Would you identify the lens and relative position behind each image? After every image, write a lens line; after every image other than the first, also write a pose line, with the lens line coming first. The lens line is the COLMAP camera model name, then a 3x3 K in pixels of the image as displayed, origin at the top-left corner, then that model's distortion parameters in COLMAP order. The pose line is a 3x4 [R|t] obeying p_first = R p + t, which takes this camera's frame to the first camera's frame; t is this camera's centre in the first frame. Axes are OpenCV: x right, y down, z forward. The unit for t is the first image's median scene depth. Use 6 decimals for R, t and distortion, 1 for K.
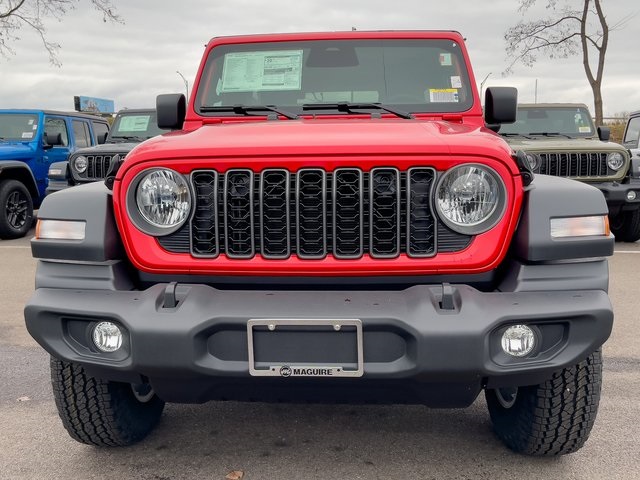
lens RADIAL K [[607.2, 0, 314.7], [0, 607.2, 244.3], [0, 0, 1]] dist [0.033875, 0.000000]
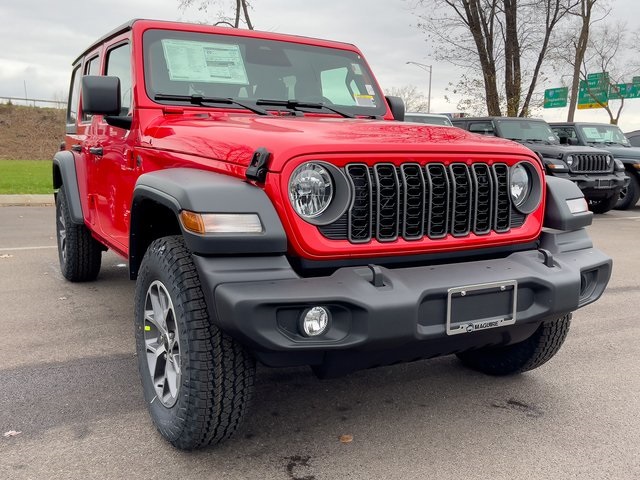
lens RADIAL K [[607.2, 0, 315.9], [0, 607.2, 250.7], [0, 0, 1]] dist [0.033875, 0.000000]
pose [[0.835848, -0.064199, 0.545194, -0.893946], [0.051307, 0.997927, 0.038849, -0.011430], [-0.546558, -0.004499, 0.837409, 0.119822]]
